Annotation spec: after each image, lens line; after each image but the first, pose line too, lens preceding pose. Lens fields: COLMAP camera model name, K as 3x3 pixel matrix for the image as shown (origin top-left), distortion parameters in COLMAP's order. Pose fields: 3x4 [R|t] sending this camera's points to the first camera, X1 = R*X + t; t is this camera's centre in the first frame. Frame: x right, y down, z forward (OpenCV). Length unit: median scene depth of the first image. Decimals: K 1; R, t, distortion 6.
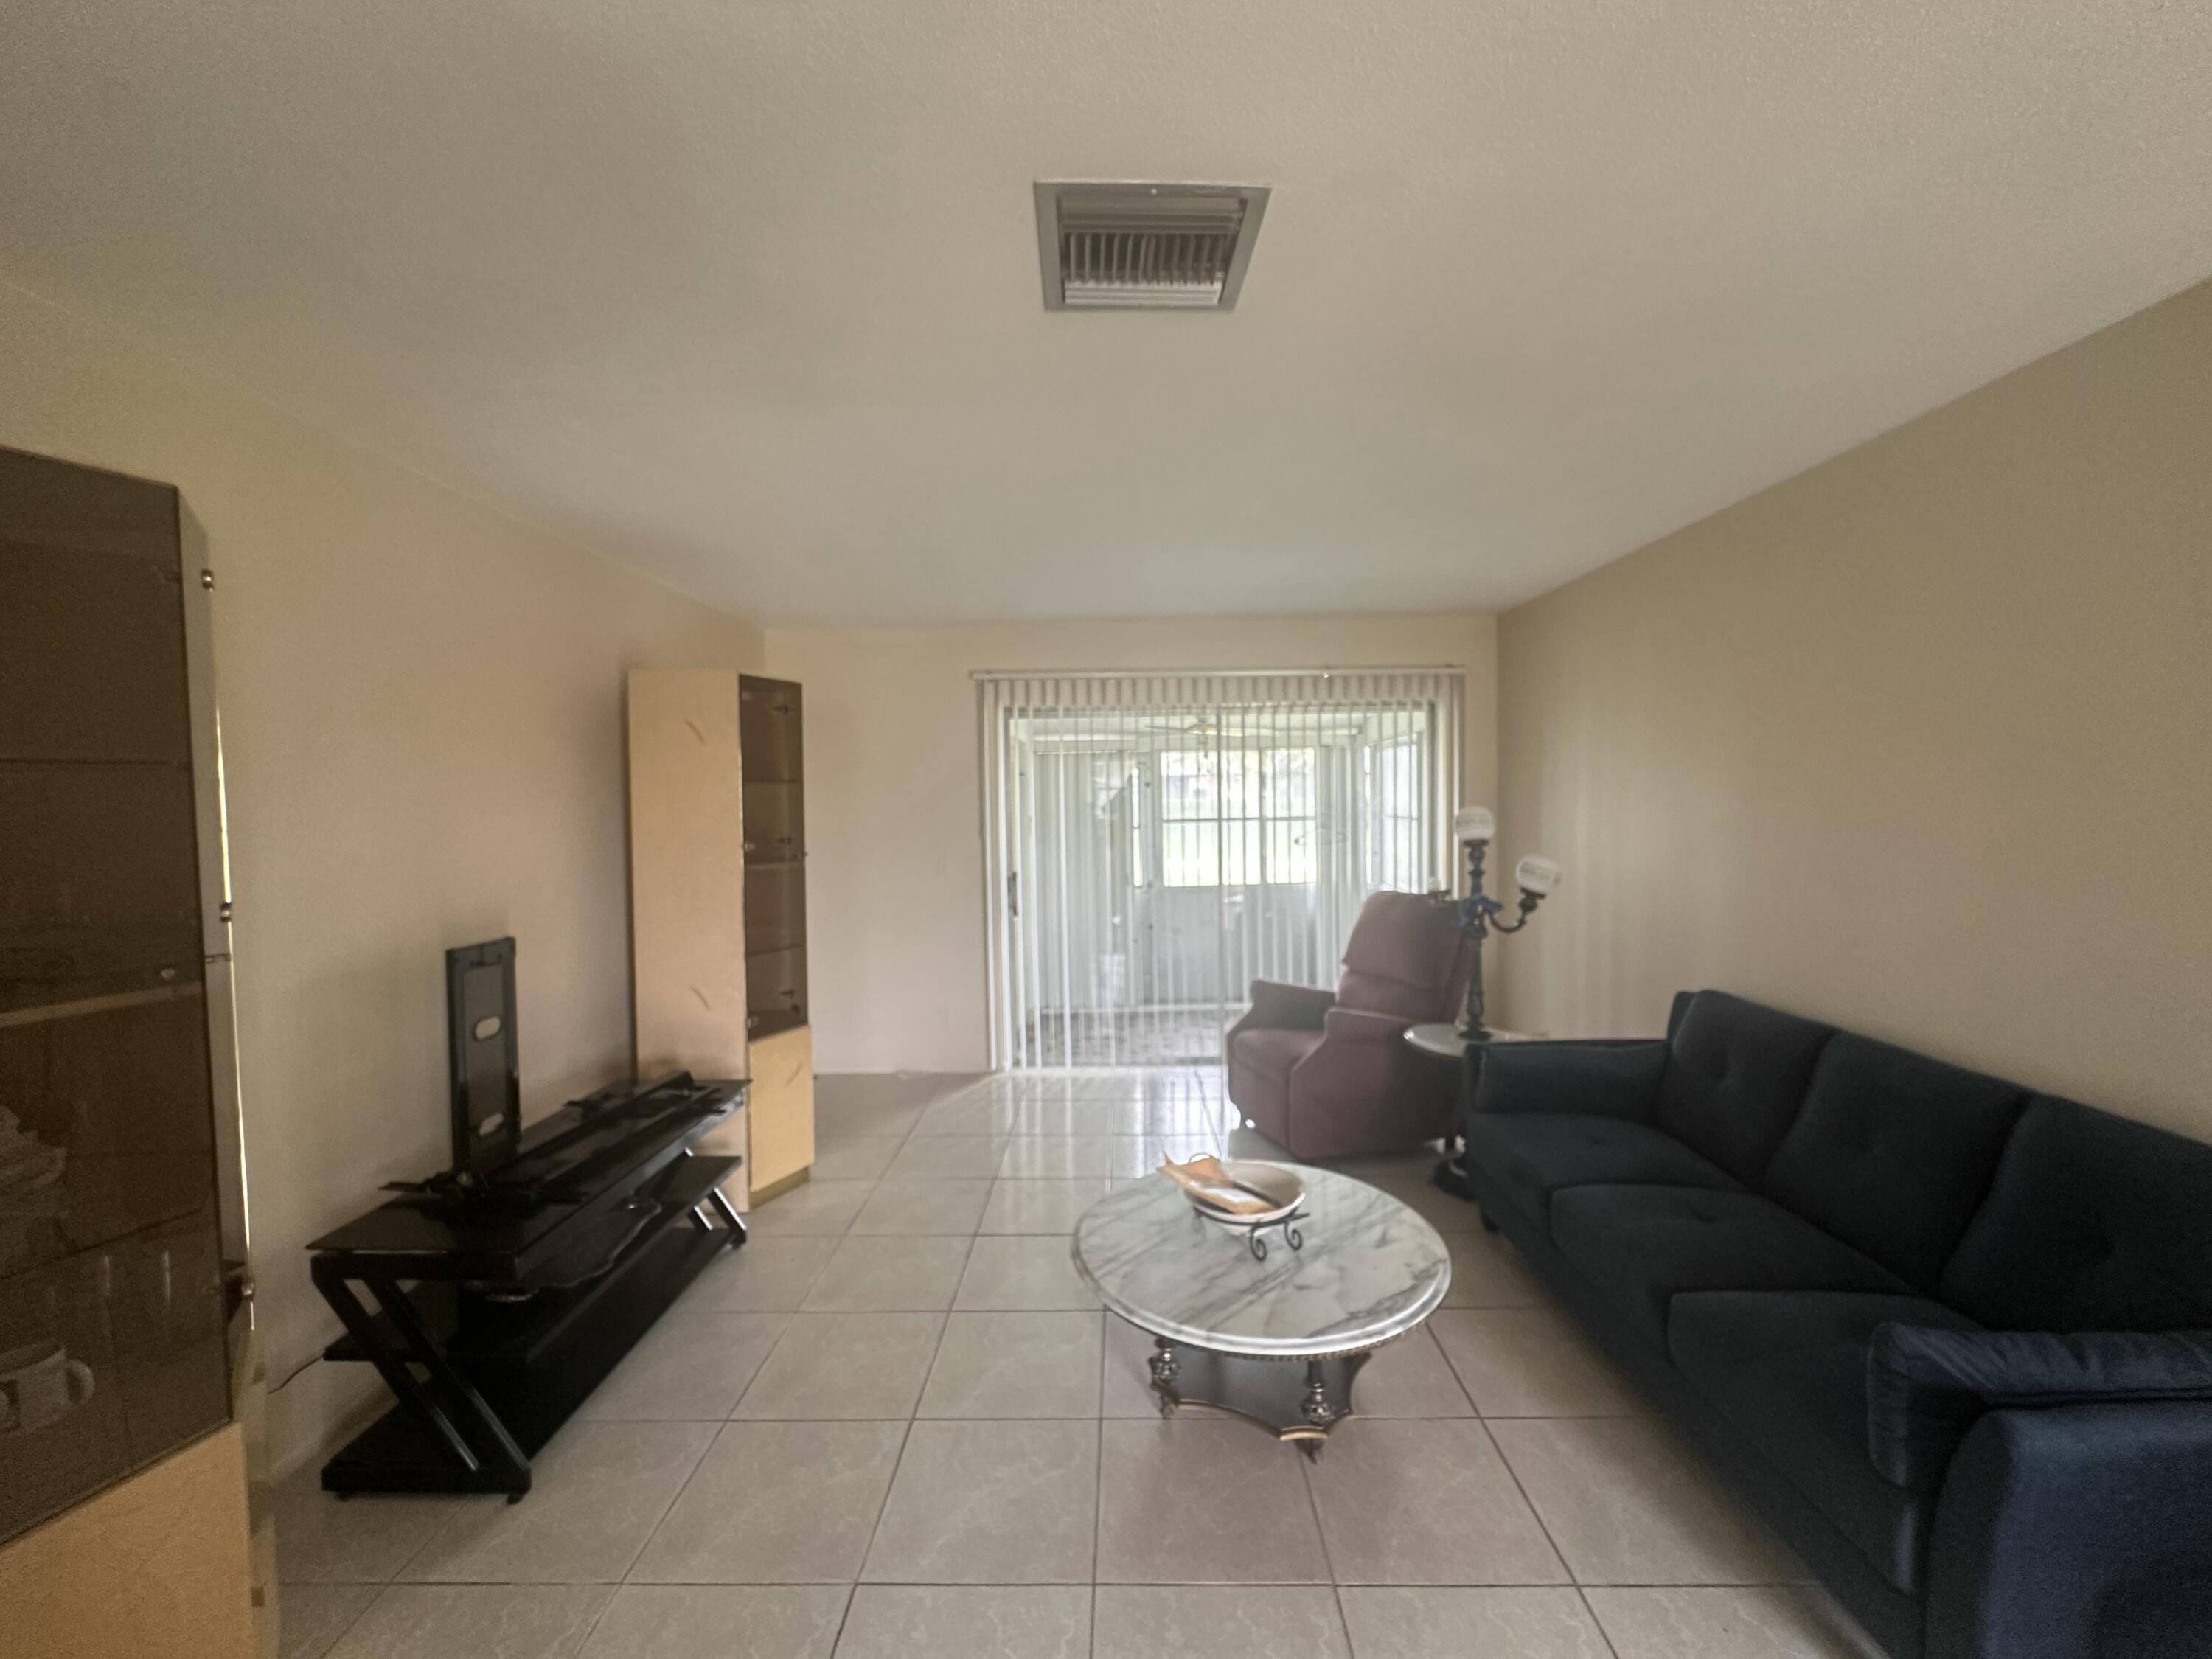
lens RADIAL K [[889.7, 0, 1107.2], [0, 889.7, 822.6], [0, 0, 1]] dist [0.001847, 0.001072]
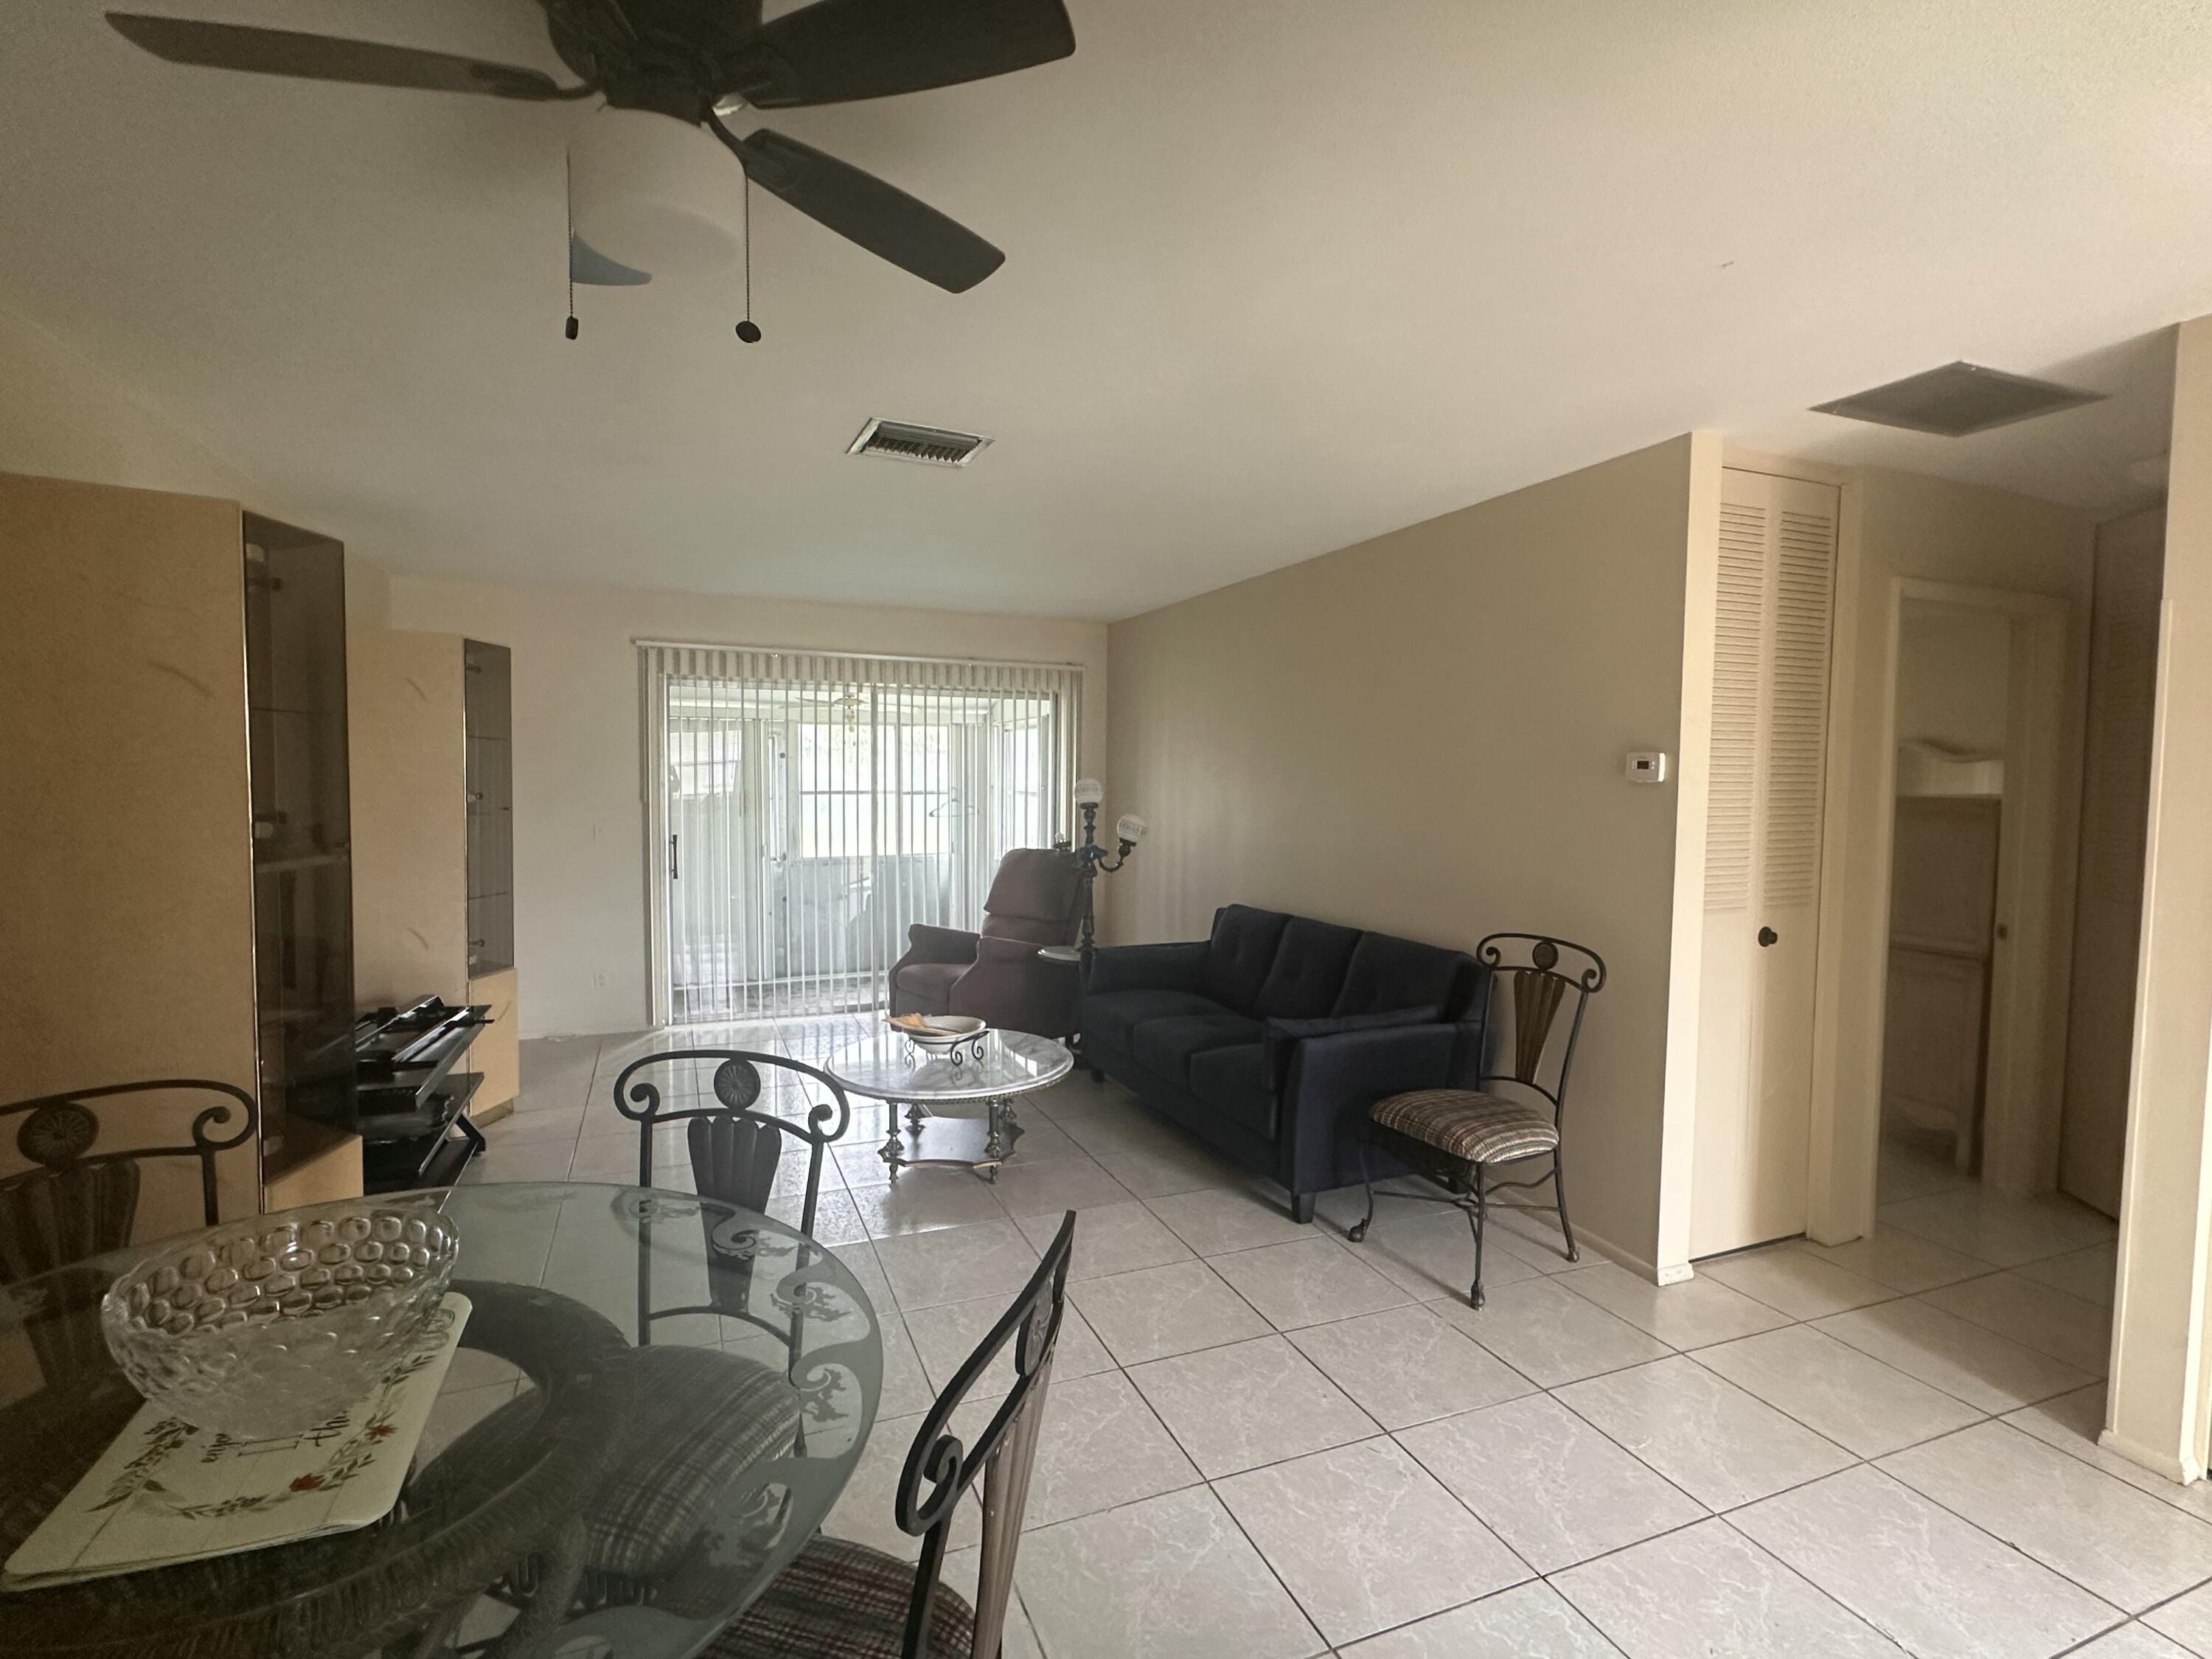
lens RADIAL K [[1080.0, 0, 1104.3], [0, 1080.0, 832.5], [0, 0, 1]] dist [0.000992, -0.000058]
pose [[0.917217, 0.003353, 0.398373, -0.178992], [-0.011251, 0.999784, 0.017489, 0.030224], [-0.398228, -0.020524, 0.917057, -0.420801]]
